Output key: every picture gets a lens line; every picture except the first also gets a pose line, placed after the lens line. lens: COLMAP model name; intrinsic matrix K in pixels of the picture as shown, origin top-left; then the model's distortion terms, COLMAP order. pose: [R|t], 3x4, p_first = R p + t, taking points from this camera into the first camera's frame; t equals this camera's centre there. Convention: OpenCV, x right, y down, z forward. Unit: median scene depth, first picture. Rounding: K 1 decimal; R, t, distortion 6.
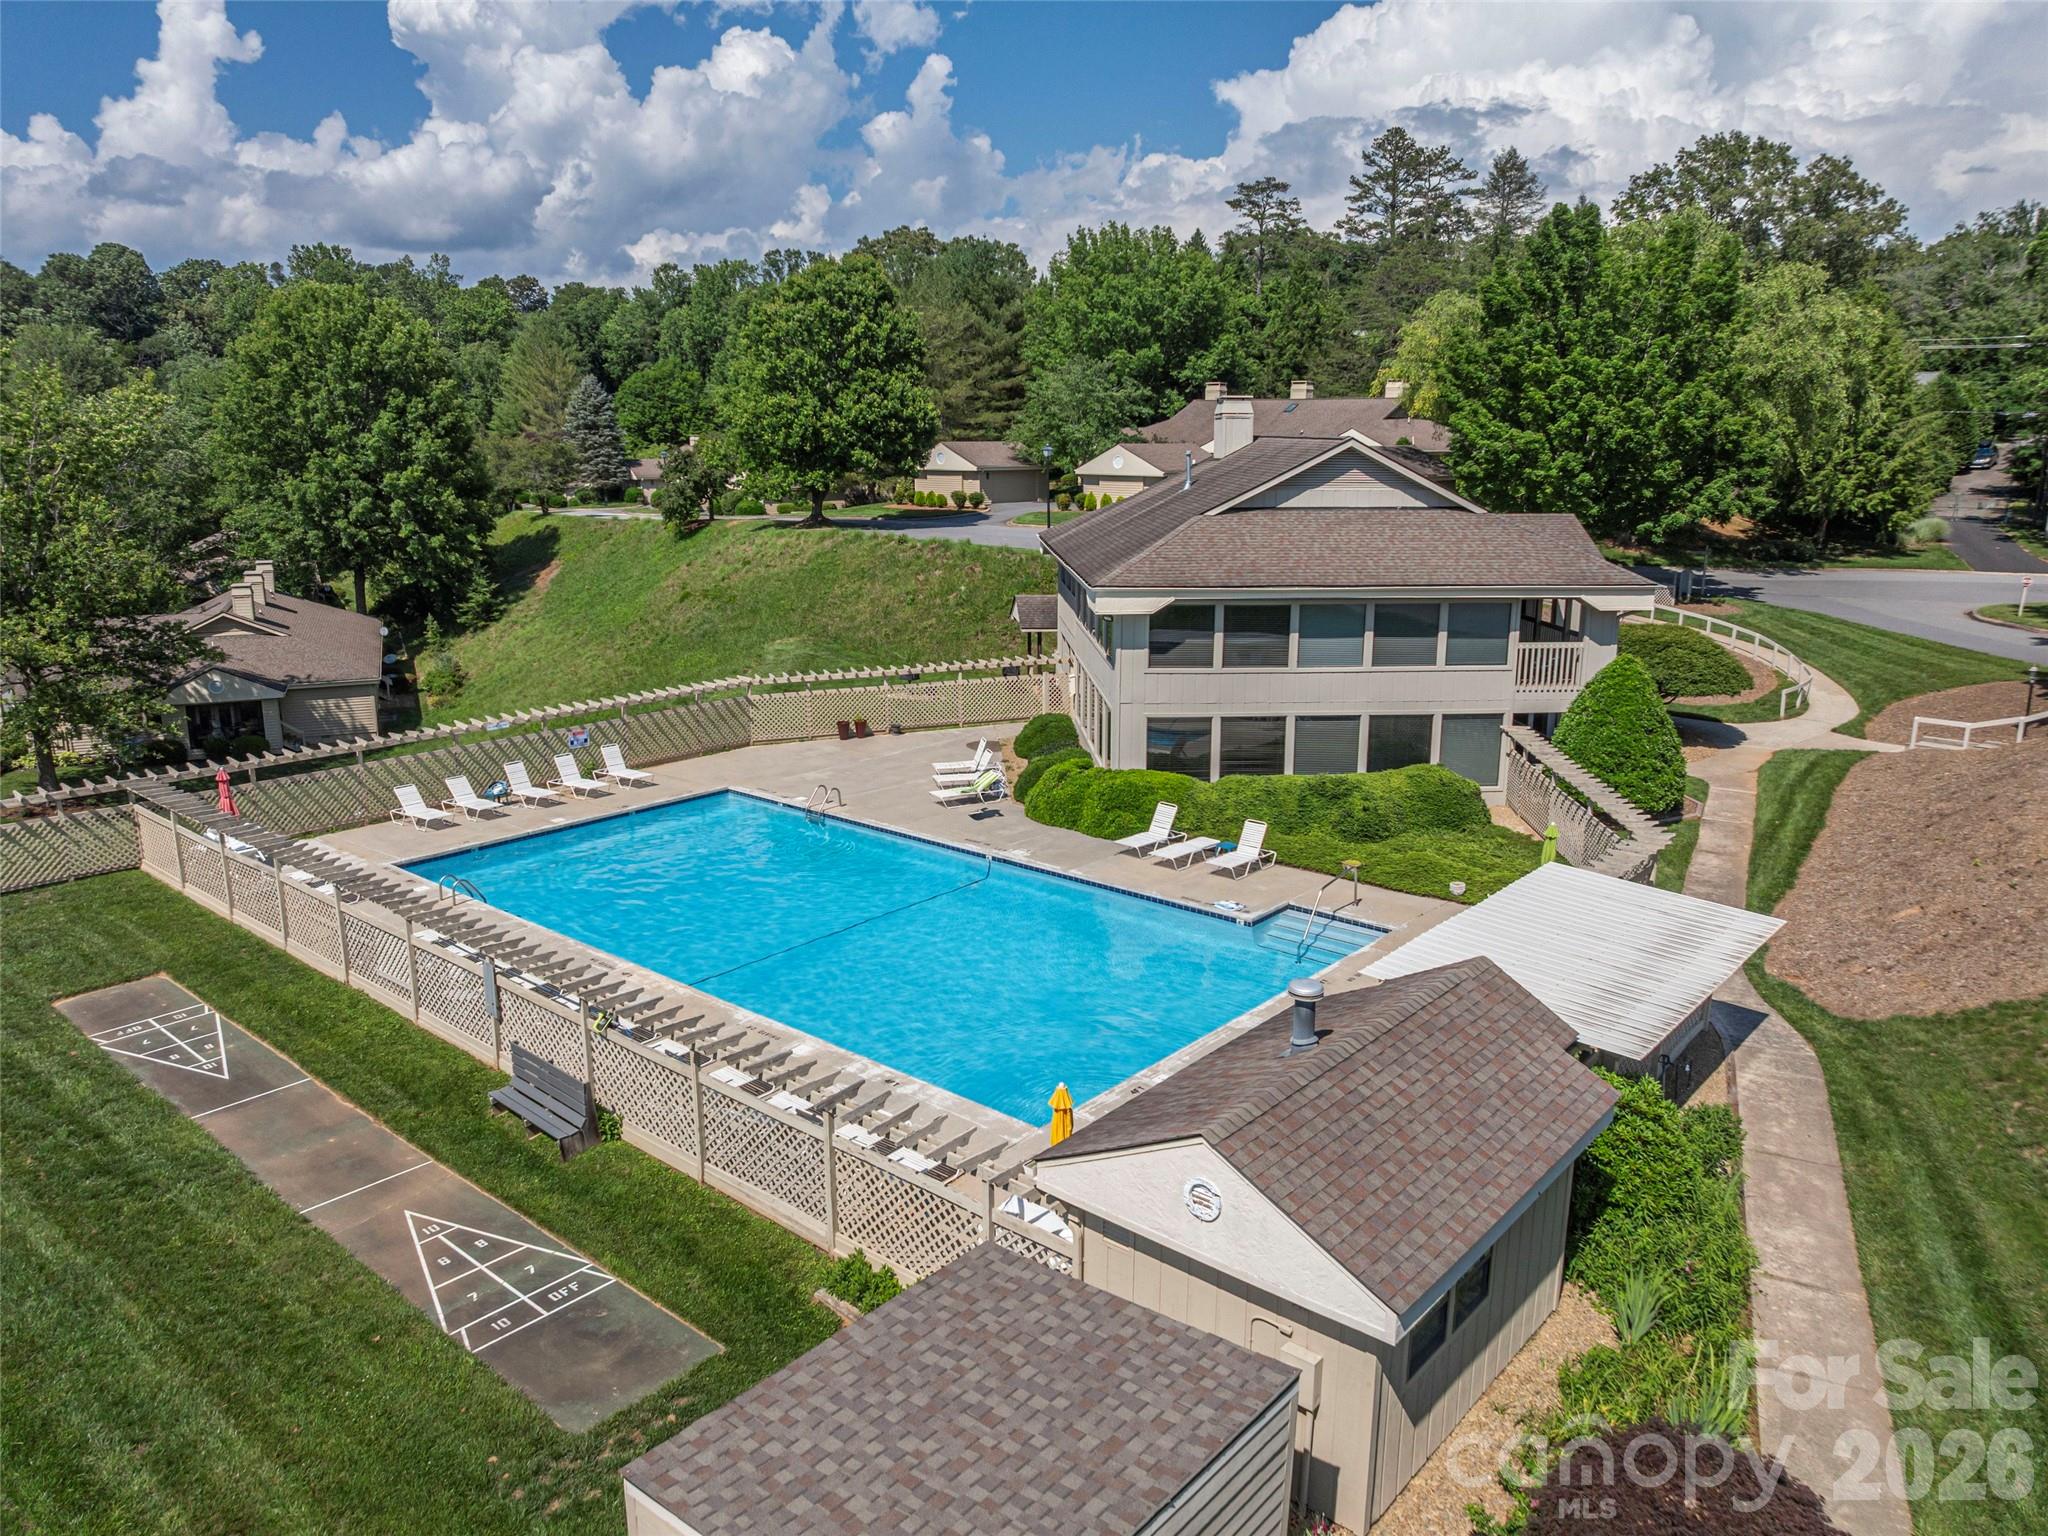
lens RADIAL K [[1422.9, 0, 1034.4], [0, 1422.9, 766.3], [0, 0, 1]] dist [-0.036354, 0.002442]
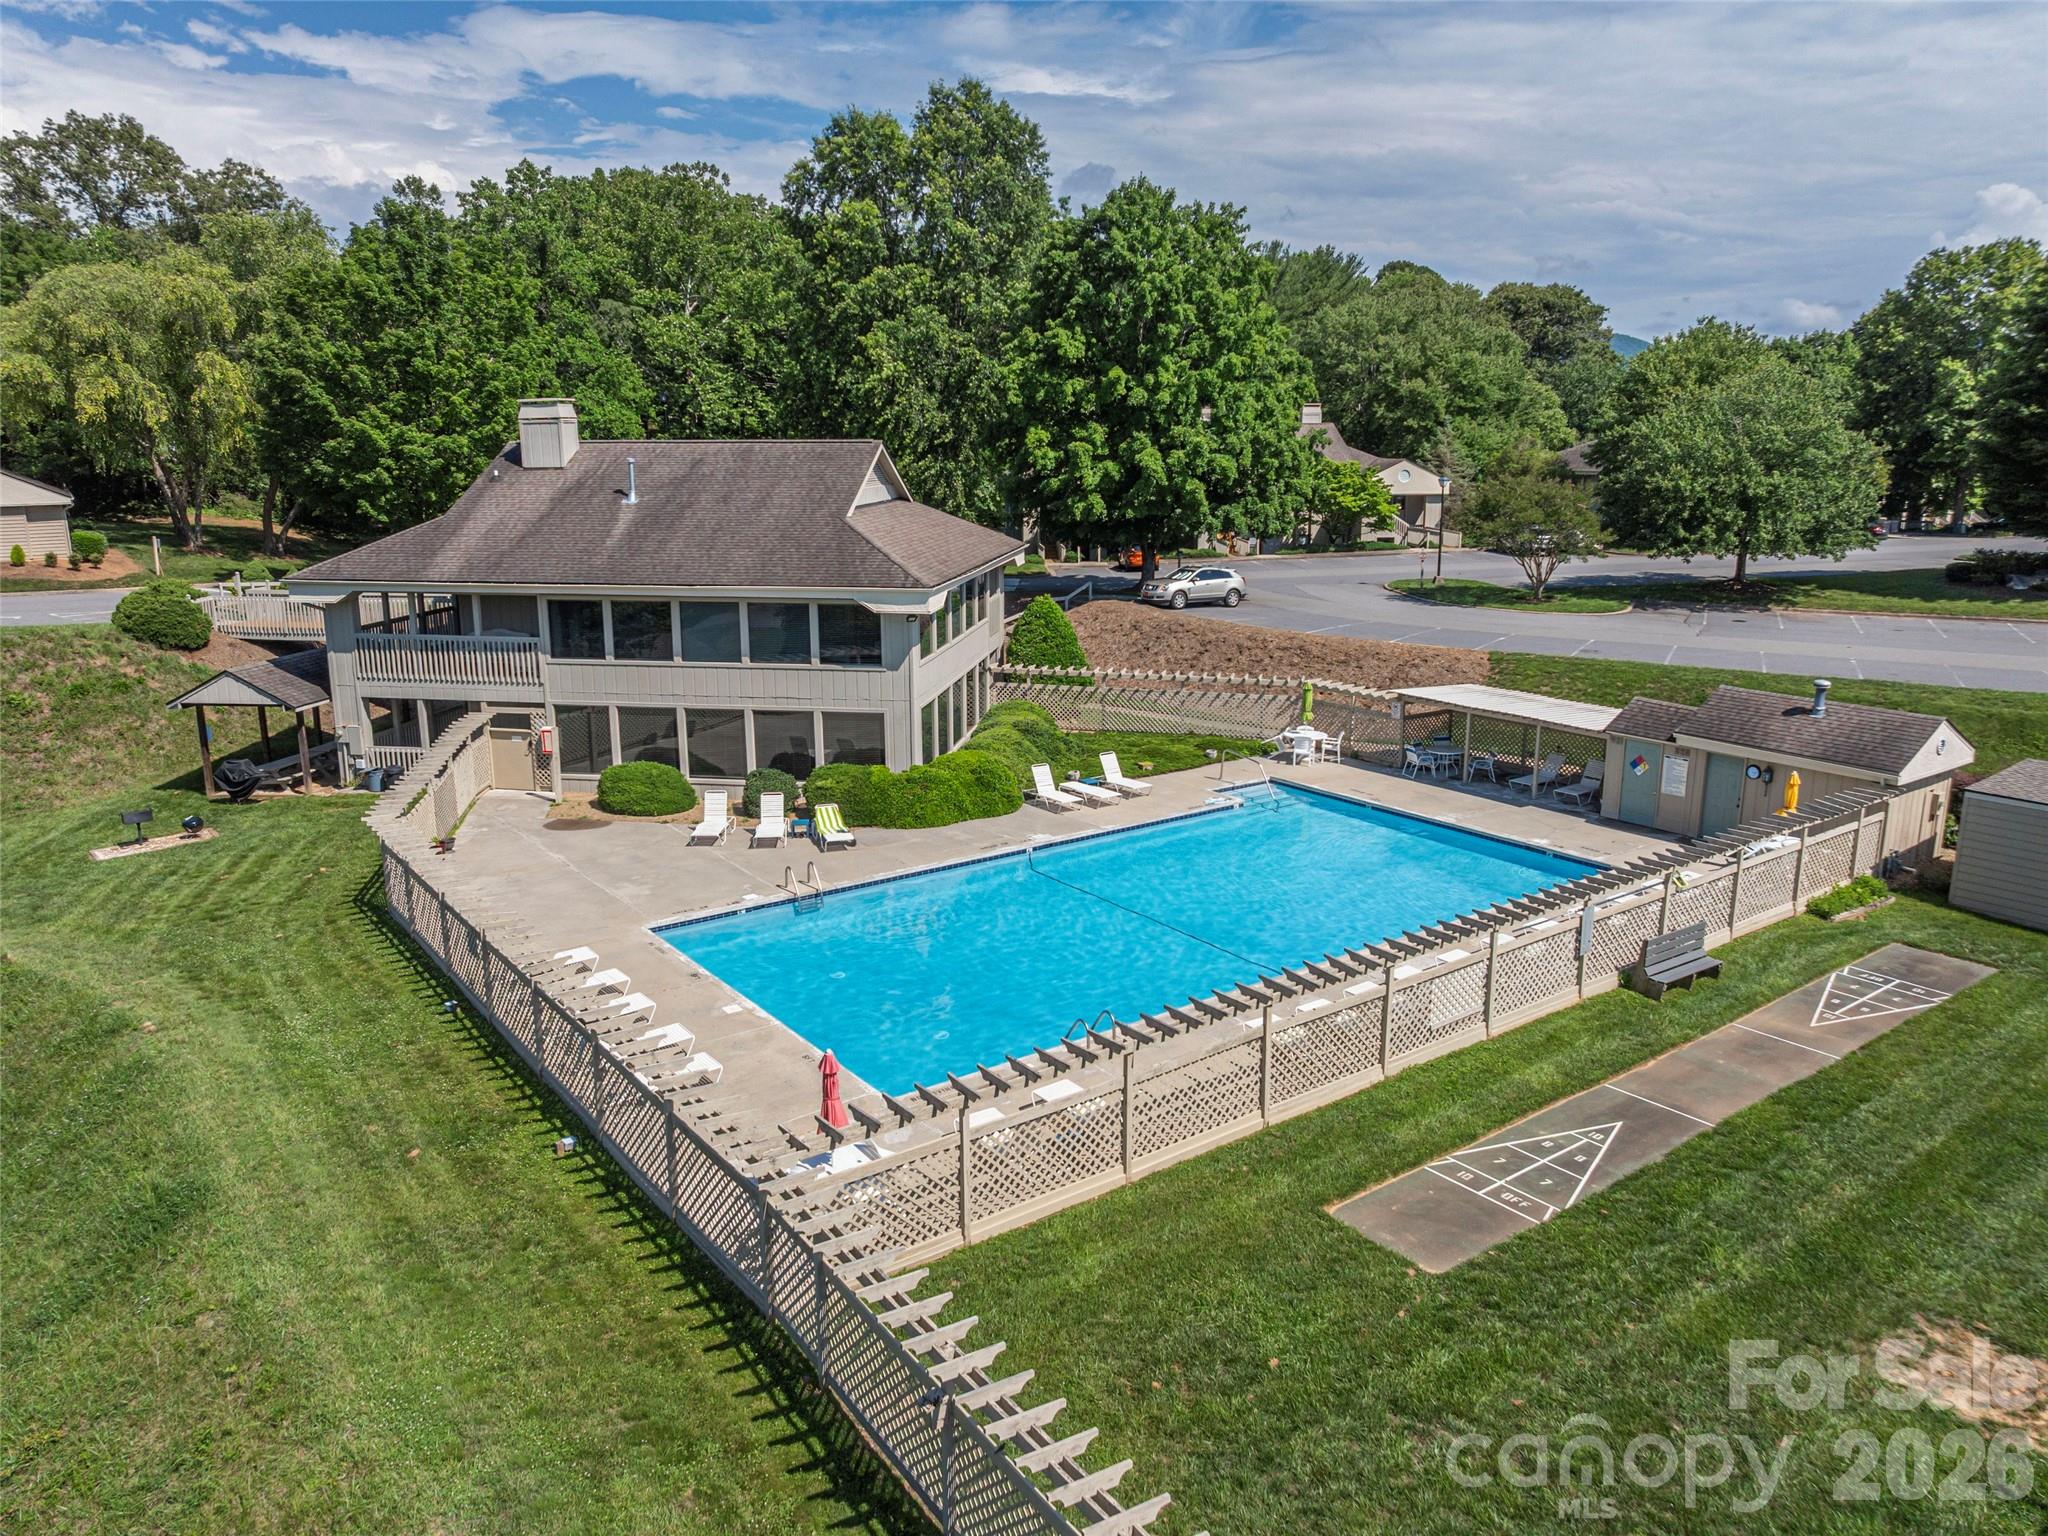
lens RADIAL K [[1432.5, 0, 1024.0], [0, 1432.5, 768.0], [0, 0, 1]] dist [-0.037290, -0.002704]
pose [[0.232977, -0.225757, 0.945915, -0.395557], [0.226414, 0.958544, 0.173006, -0.068567], [-0.945758, 0.173862, 0.274433, 0.280319]]
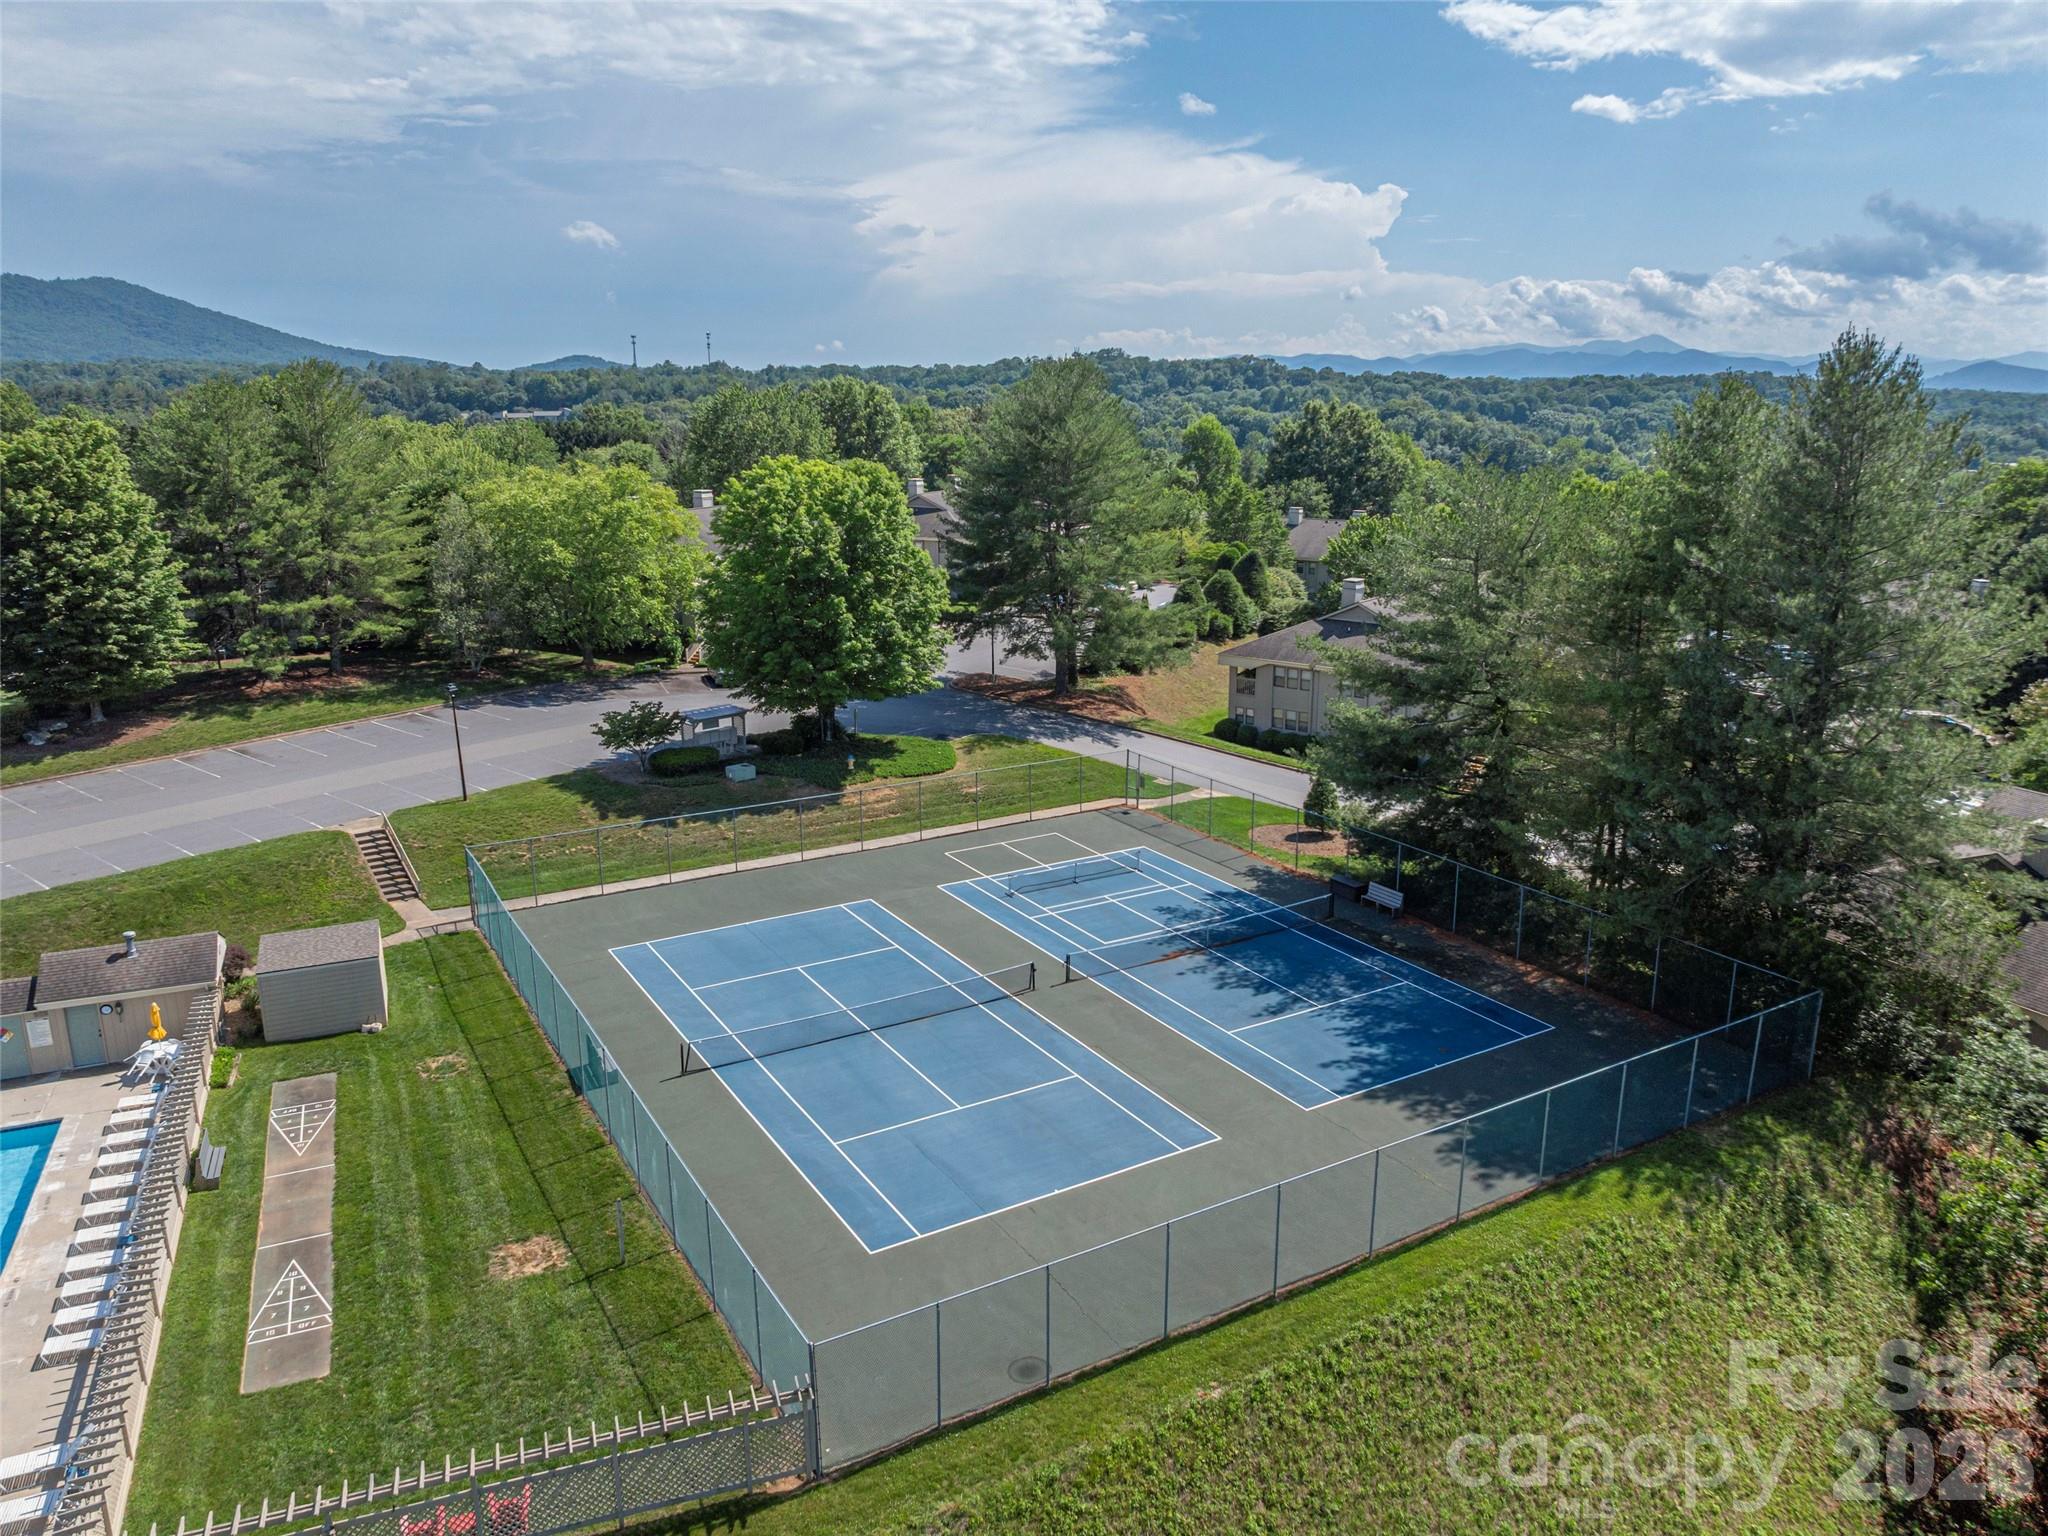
lens RADIAL K [[1422.9, 0, 1034.4], [0, 1422.9, 766.3], [0, 0, 1]] dist [-0.036354, 0.002442]
pose [[-0.907486, -0.113166, 0.404552, -0.524811], [0.093224, 0.884766, 0.456616, -0.261447], [-0.409607, 0.452087, -0.792363, 0.445389]]
